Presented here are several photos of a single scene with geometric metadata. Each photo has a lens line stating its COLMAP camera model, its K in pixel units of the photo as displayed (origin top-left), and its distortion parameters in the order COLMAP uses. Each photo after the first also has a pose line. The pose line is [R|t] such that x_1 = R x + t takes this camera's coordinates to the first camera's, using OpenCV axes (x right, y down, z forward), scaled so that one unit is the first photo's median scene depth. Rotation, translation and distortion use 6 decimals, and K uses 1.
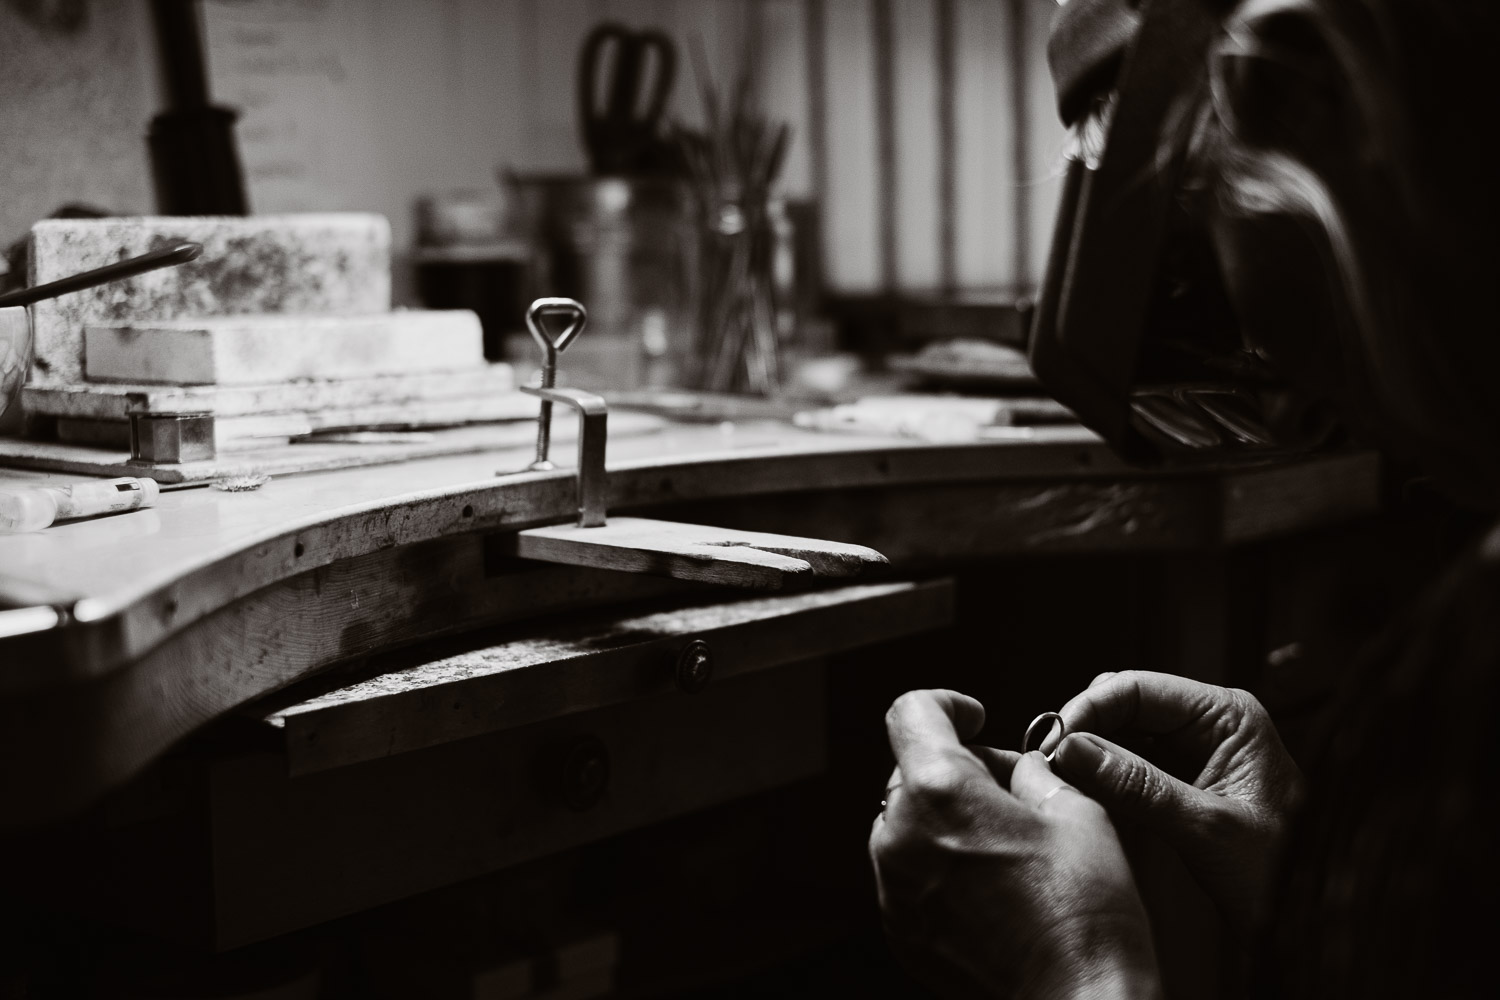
lens RADIAL K [[2283.9, 0, 750.0], [0, 2283.9, 500.0], [0, 0, 1]] dist [-0.020251, -0.870321]
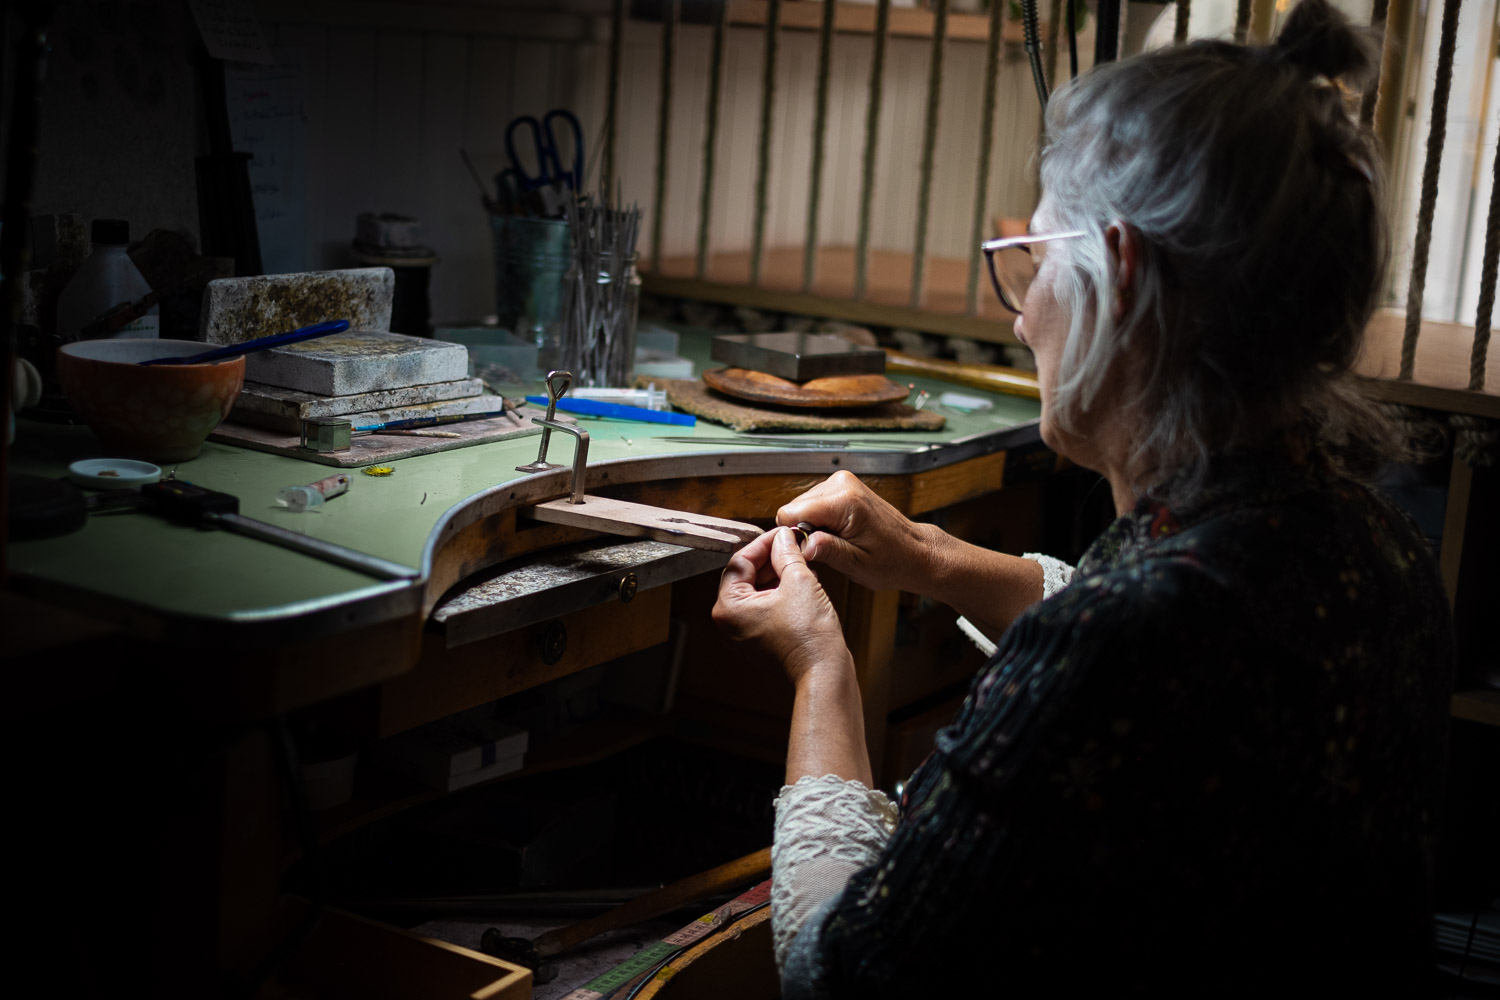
lens RADIAL K [[2283.9, 0, 750.0], [0, 2283.9, 500.0], [0, 0, 1]] dist [-0.020251, -0.870321]
pose [[0.981685, 0.057076, 0.181758, -0.227417], [-0.072498, 0.994206, 0.079361, -0.124950], [-0.176176, -0.091084, 0.980136, -0.654890]]
